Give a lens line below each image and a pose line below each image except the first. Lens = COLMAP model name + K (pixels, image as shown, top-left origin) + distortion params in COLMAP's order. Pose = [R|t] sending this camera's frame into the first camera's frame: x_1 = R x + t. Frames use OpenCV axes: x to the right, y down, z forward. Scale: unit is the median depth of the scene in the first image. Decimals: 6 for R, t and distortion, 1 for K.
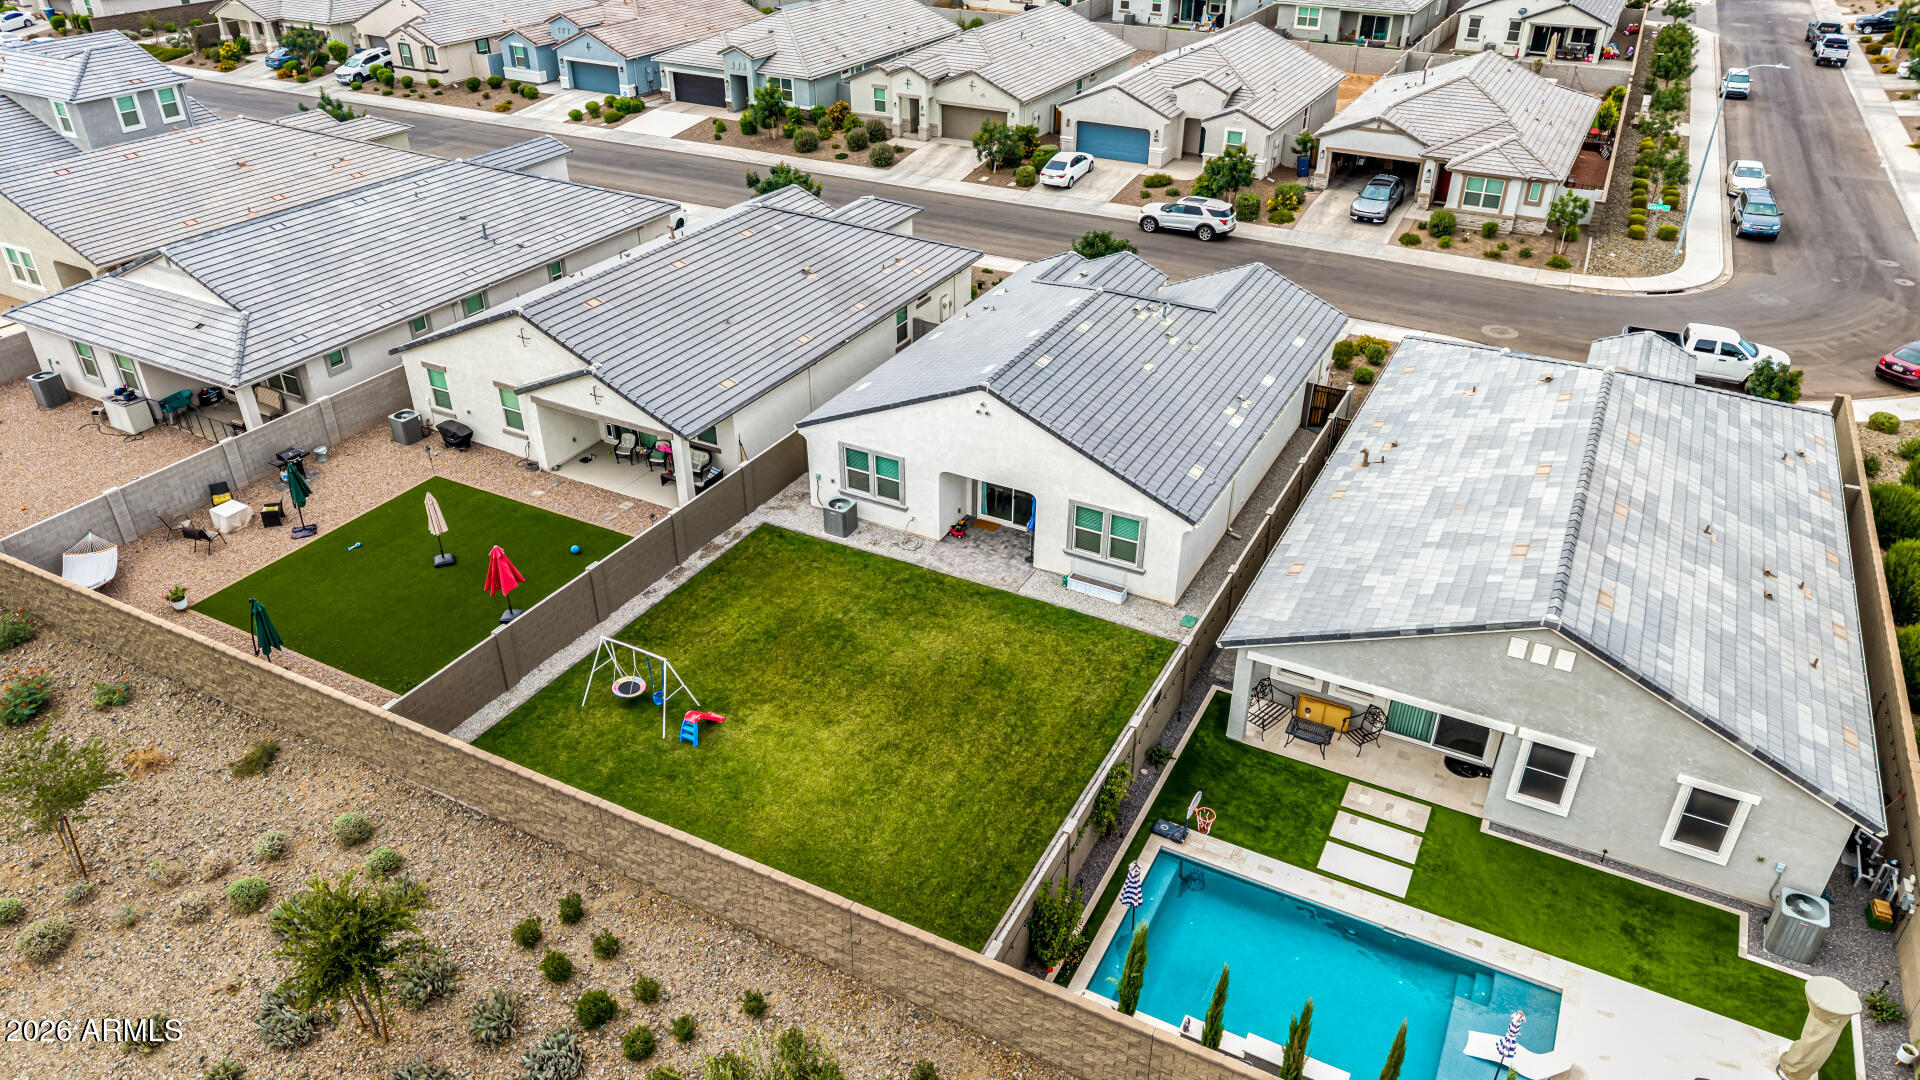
lens RADIAL K [[1281.9, 0, 960.0], [0, 1281.9, 540.0], [0, 0, 1]] dist [0.038899, -0.043266]
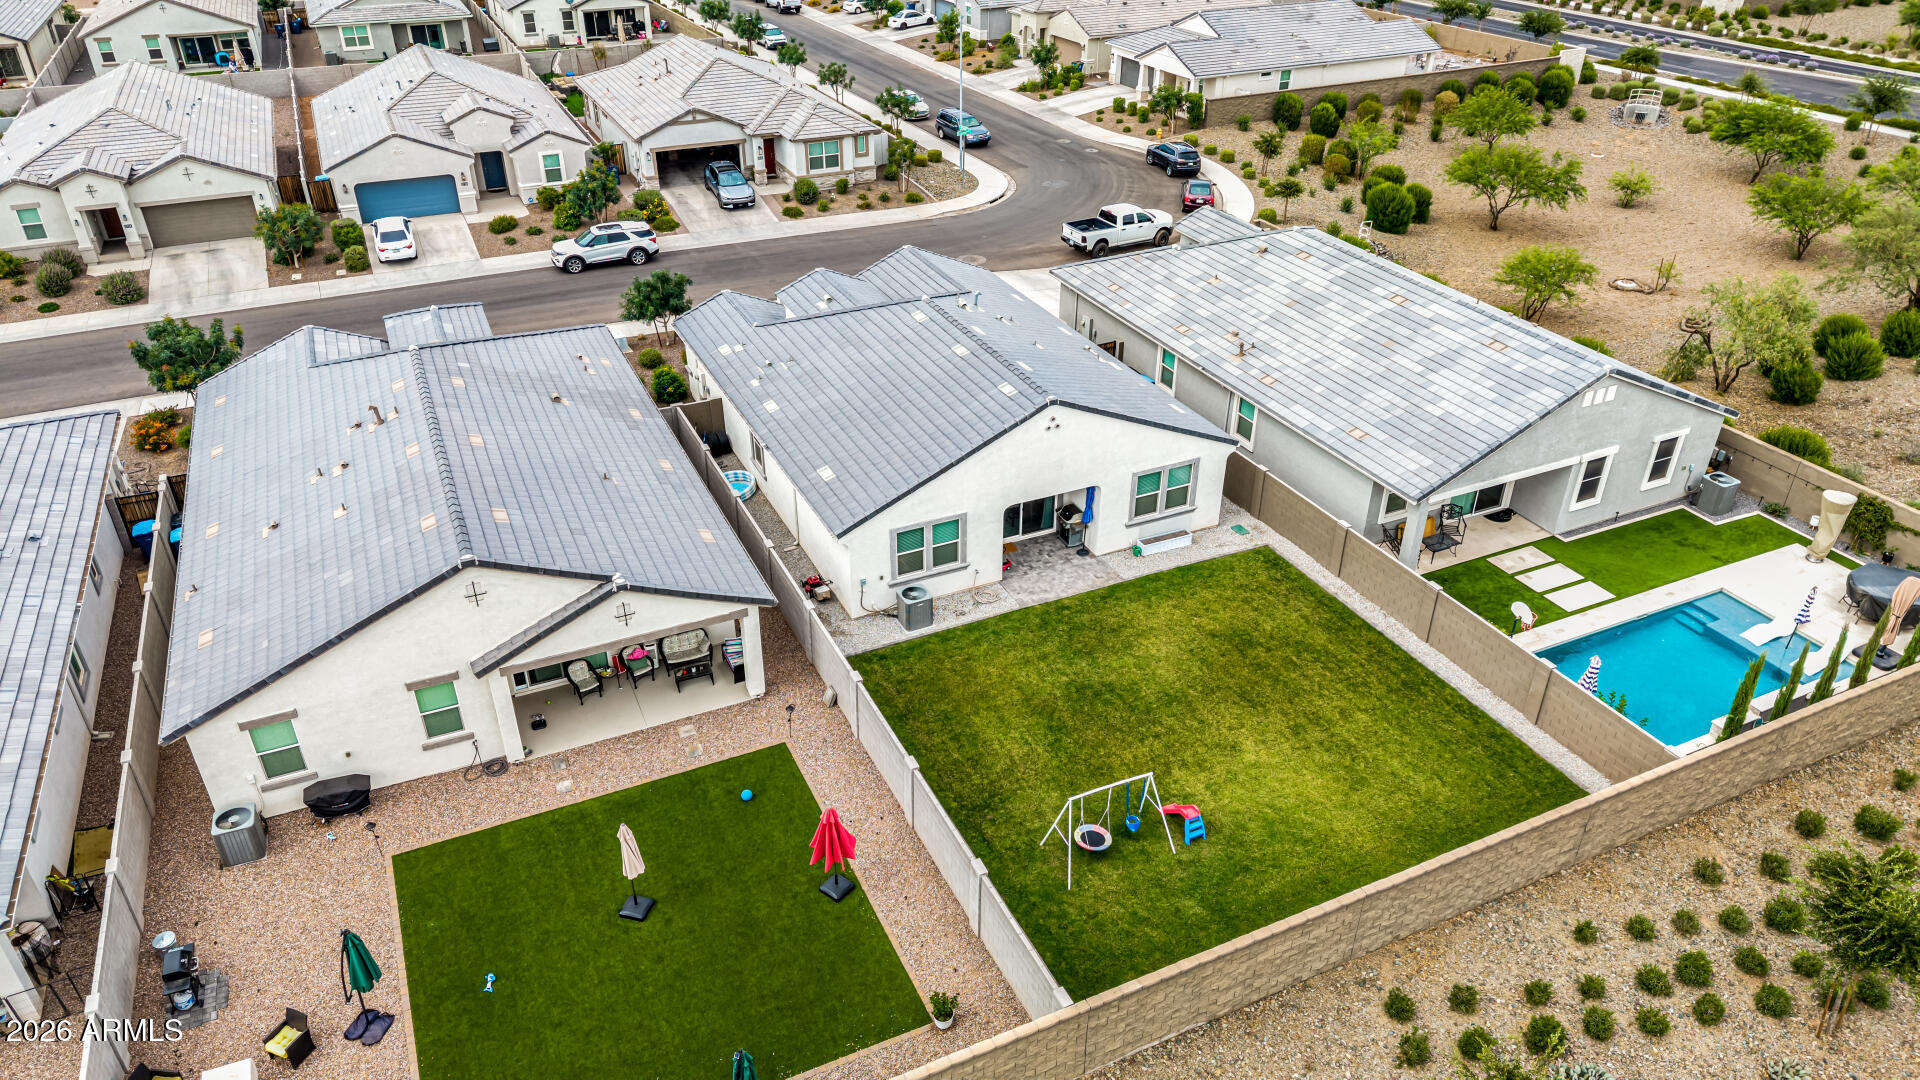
lens RADIAL K [[1281.9, 0, 960.0], [0, 1281.9, 540.0], [0, 0, 1]] dist [0.038899, -0.043266]
pose [[0.603055, -0.414652, 0.681461, -0.406020], [0.412042, 0.893413, 0.178985, -0.126796], [-0.683042, 0.172853, 0.709631, 0.206689]]
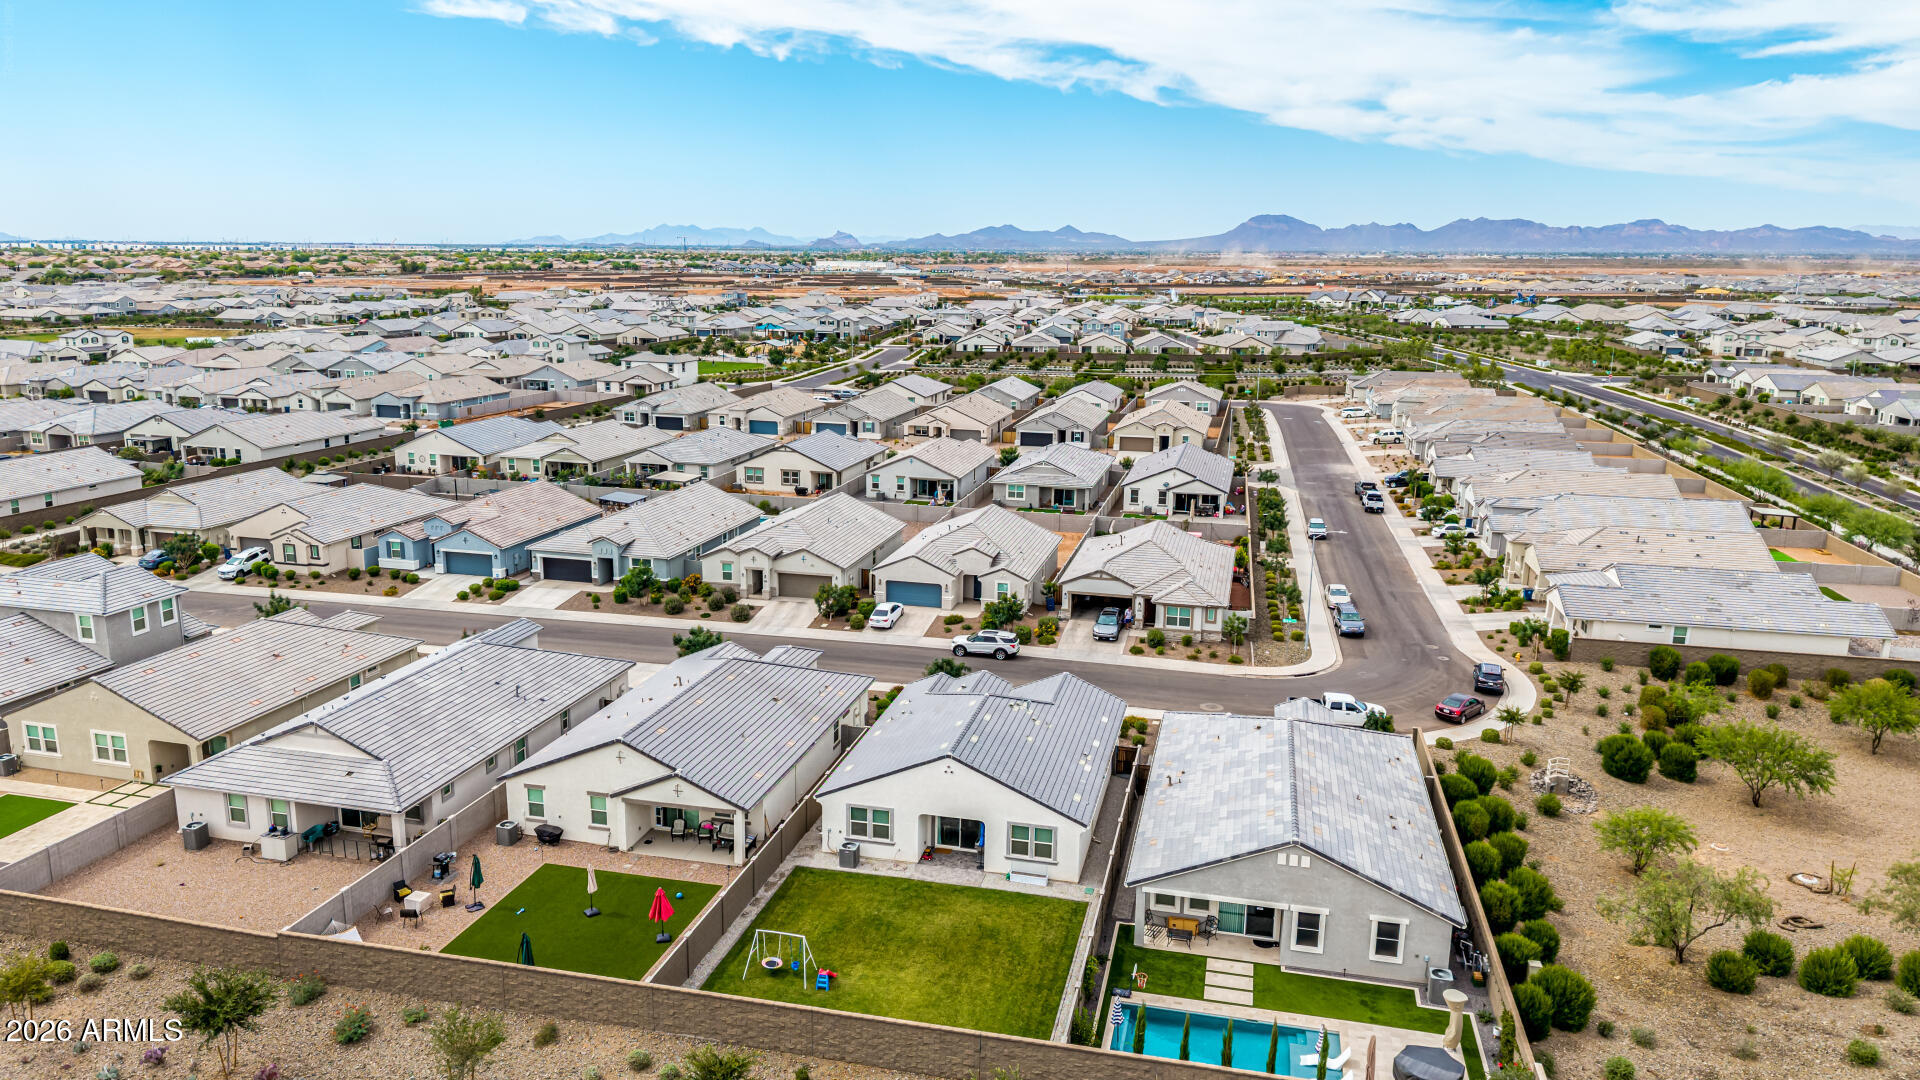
lens RADIAL K [[1298.7, 0, 960.0], [0, 1298.7, 540.0], [0, 0, 1]] dist [0.079916, -0.134142]
pose [[0.967726, -0.044707, 0.248008, -0.204562], [0.121008, 0.945693, -0.301697, 0.068048], [-0.221051, 0.321971, 0.920582, -0.348855]]
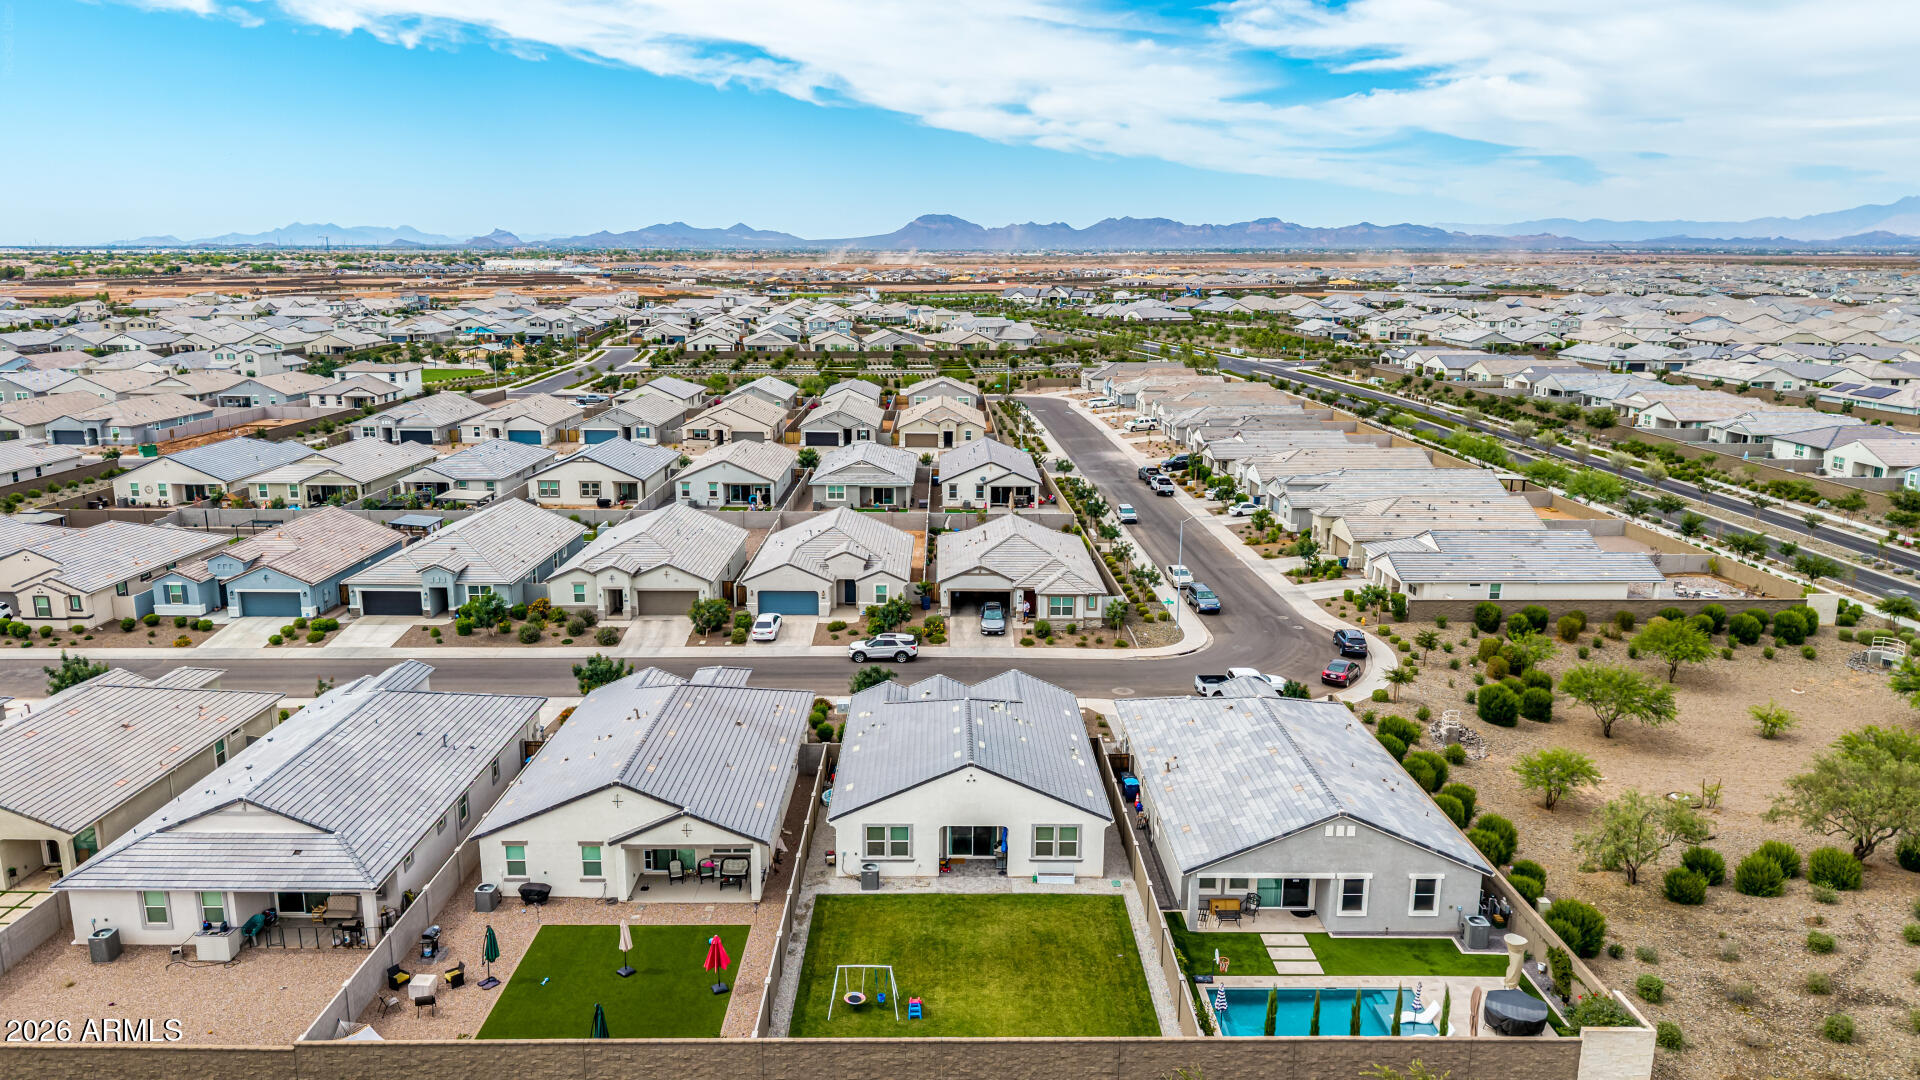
lens RADIAL K [[1284.3, 0, 960.0], [0, 1284.3, 540.0], [0, 0, 1]] dist [0.090327, -0.167802]
pose [[0.878745, -0.101134, 0.466453, -0.401230], [0.243102, 0.935865, -0.255066, 0.014485], [-0.410741, 0.337534, 0.846973, -0.260525]]
